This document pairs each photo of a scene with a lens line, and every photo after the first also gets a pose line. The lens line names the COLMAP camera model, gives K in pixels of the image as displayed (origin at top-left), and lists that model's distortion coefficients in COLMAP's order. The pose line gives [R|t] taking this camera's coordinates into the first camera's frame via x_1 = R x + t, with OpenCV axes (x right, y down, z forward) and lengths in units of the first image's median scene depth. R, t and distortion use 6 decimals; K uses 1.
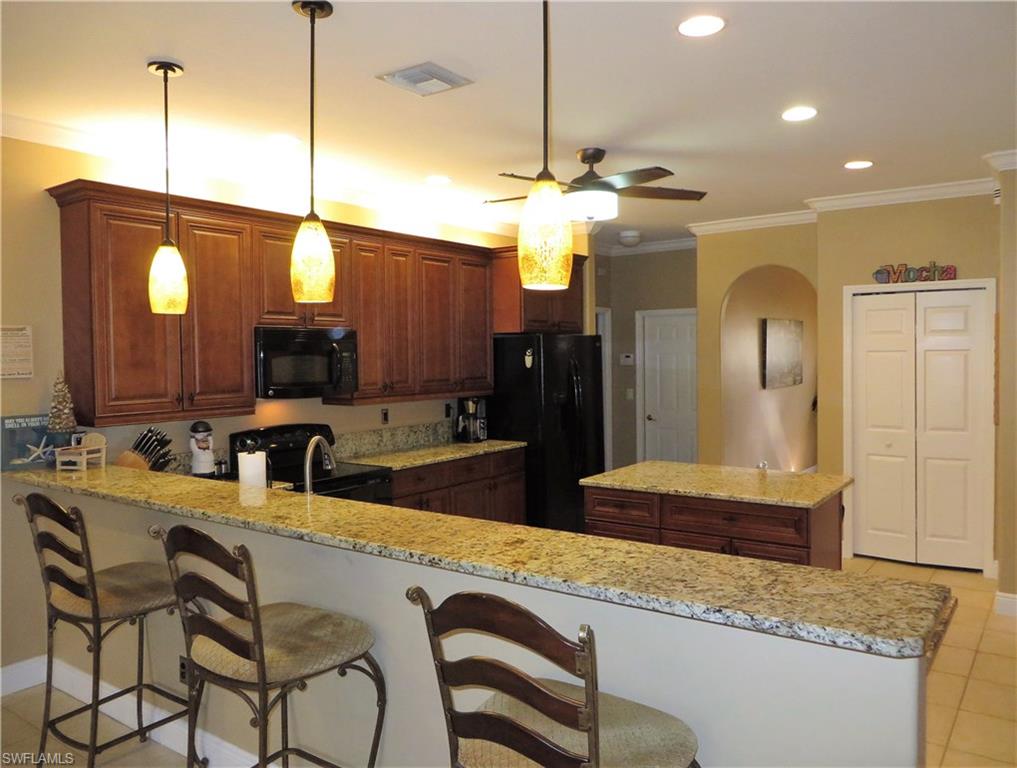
lens RADIAL K [[763.0, 0, 508.5], [0, 763.0, 384.0], [0, 0, 1]] dist [-0.002358, -0.000603]
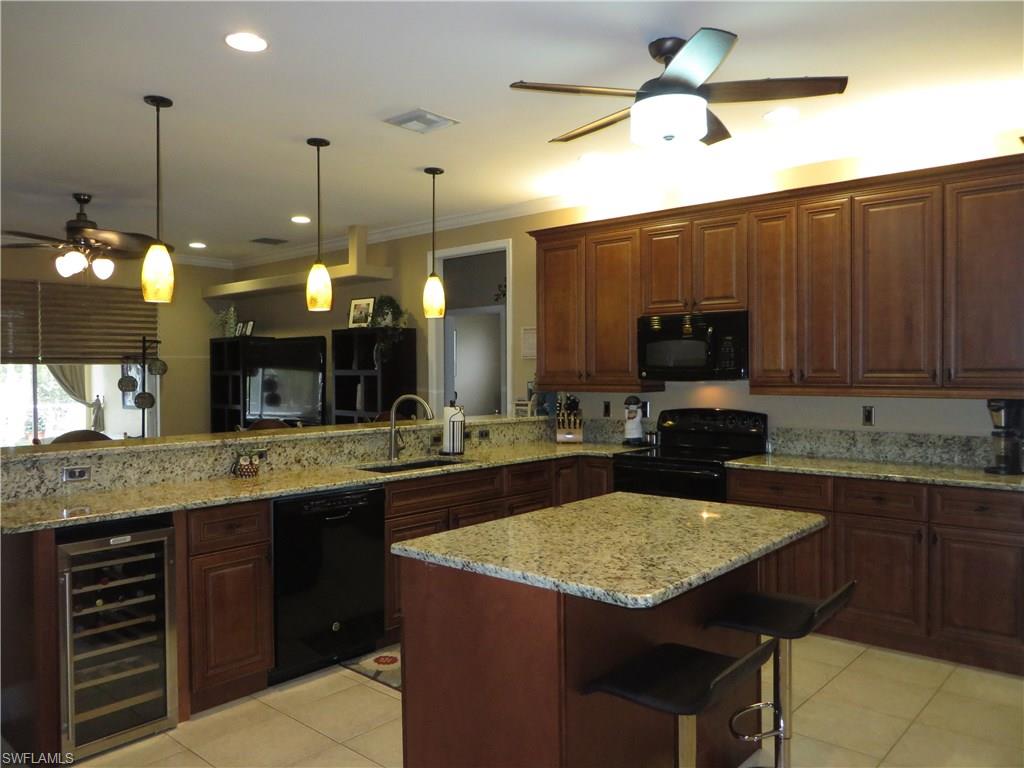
lens RADIAL K [[789.8, 0, 512.0], [0, 789.8, 384.0], [0, 0, 1]] dist [-0.002495, -0.008057]
pose [[-0.088742, 0.027726, -0.995669, 0.875987], [-0.034679, 0.998920, 0.030907, -0.002670], [0.995451, 0.037272, -0.087685, 0.923016]]
